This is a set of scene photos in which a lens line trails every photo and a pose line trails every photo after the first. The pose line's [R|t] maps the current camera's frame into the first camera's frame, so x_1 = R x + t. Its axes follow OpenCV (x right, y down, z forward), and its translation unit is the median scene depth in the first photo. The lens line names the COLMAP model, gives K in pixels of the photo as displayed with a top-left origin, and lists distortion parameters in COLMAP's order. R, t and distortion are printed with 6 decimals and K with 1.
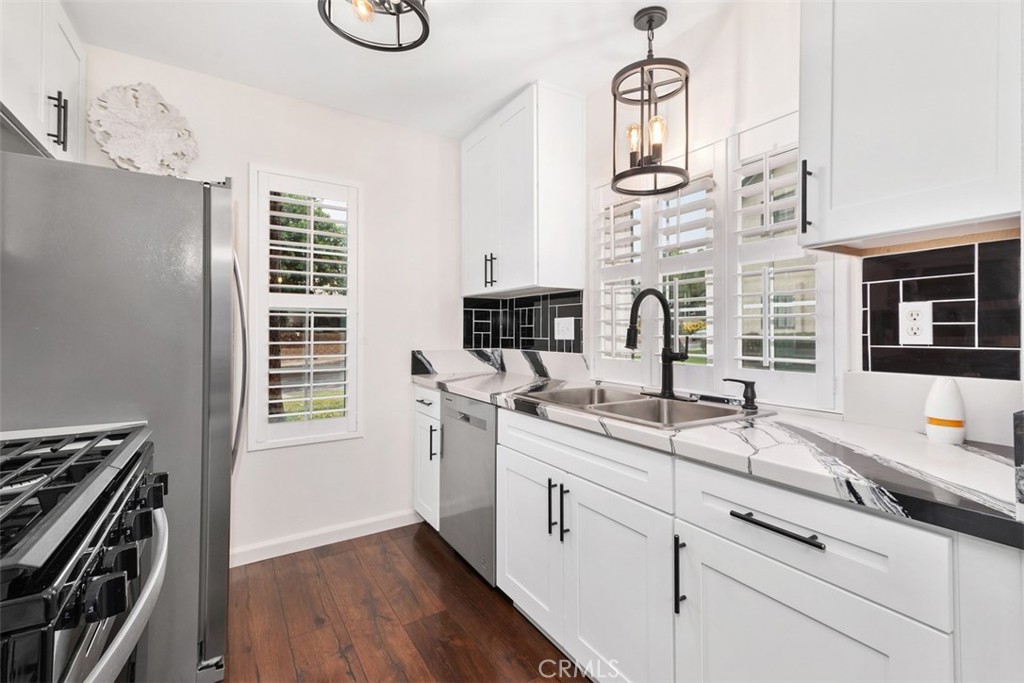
lens RADIAL K [[463.0, 0, 519.1], [0, 463.0, 326.8], [0, 0, 1]] dist [0.015446, -0.003379]
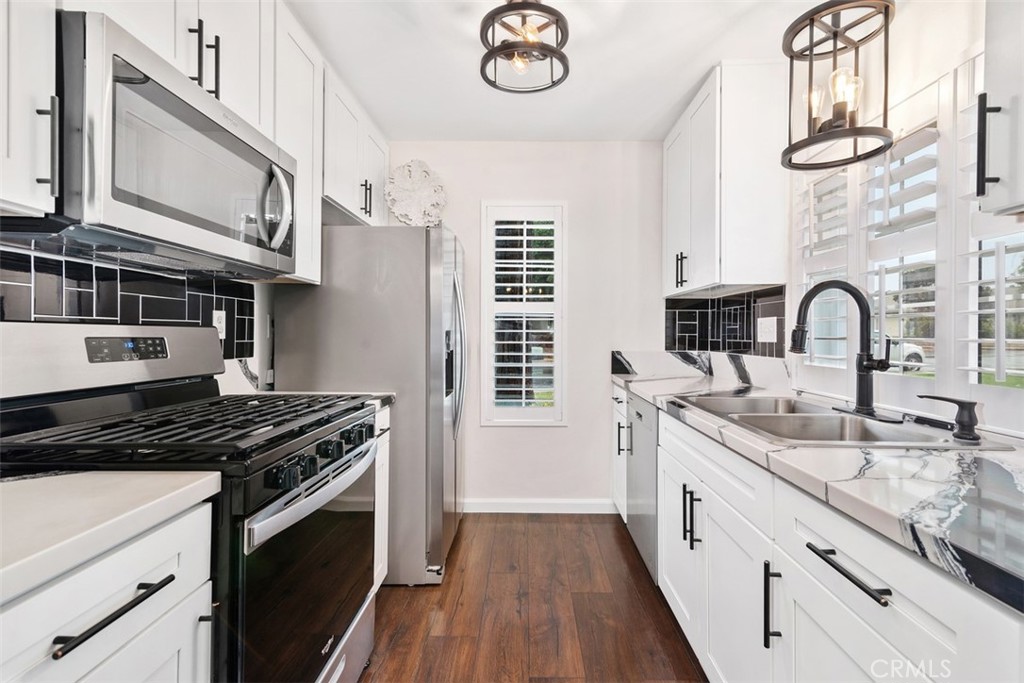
lens RADIAL K [[463.0, 0, 511.2], [0, 463.0, 333.1], [0, 0, 1]] dist [0.015446, -0.003379]
pose [[0.822721, 0.000579, -0.568446, 0.257030], [0.004452, 0.999962, 0.007461, 0.001567], [0.568428, -0.008669, 0.822687, -0.005728]]
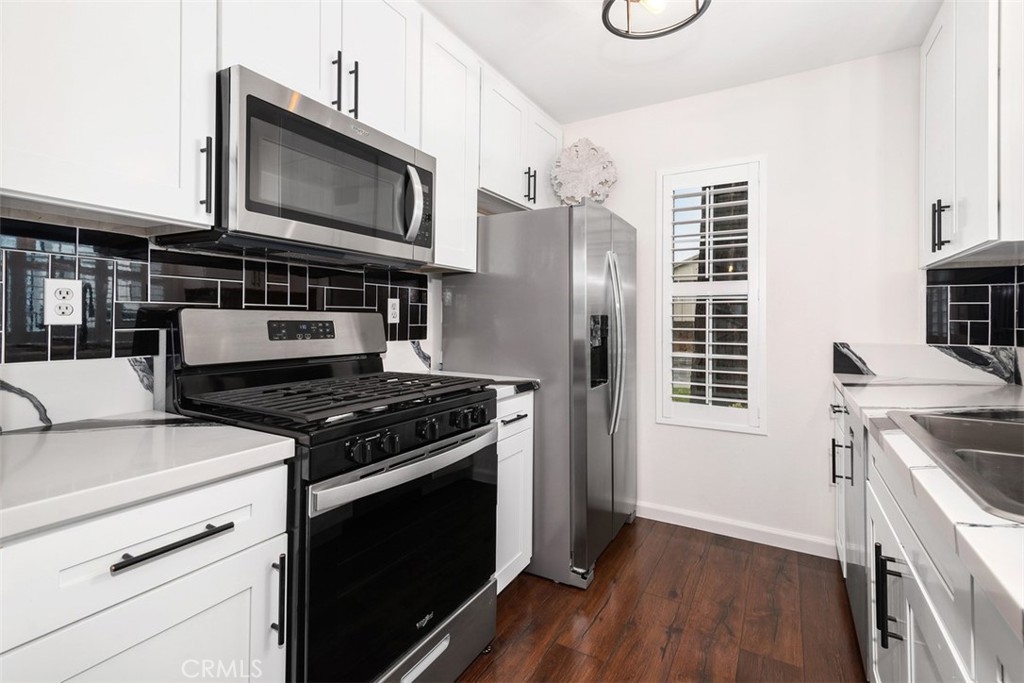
lens RADIAL K [[463.0, 0, 508.8], [0, 463.0, 314.5], [0, 0, 1]] dist [0.015446, -0.003379]
pose [[0.447242, -0.006992, -0.894386, 0.335447], [0.005696, 0.999971, -0.004969, 0.005199], [0.894395, -0.002872, 0.447269, 0.195426]]
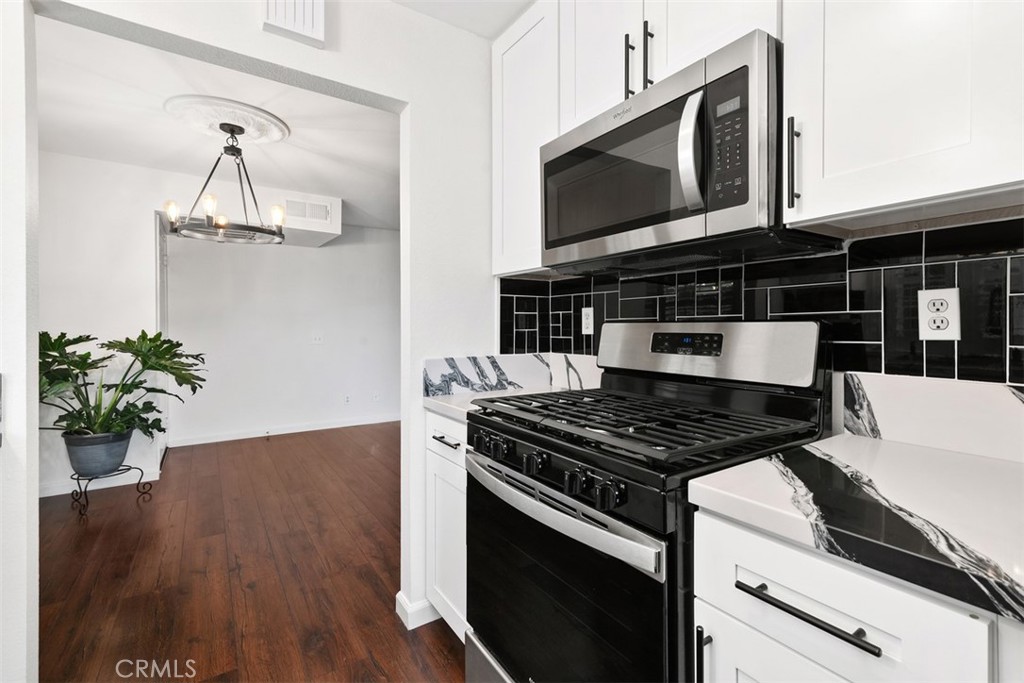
lens RADIAL K [[463.0, 0, 524.9], [0, 463.0, 326.4], [0, 0, 1]] dist [0.015446, -0.003379]
pose [[-0.999811, -0.003556, -0.019121, -0.315406], [-0.003194, 0.999816, -0.018930, 0.014361], [0.019185, -0.018865, -0.999638, 0.983650]]
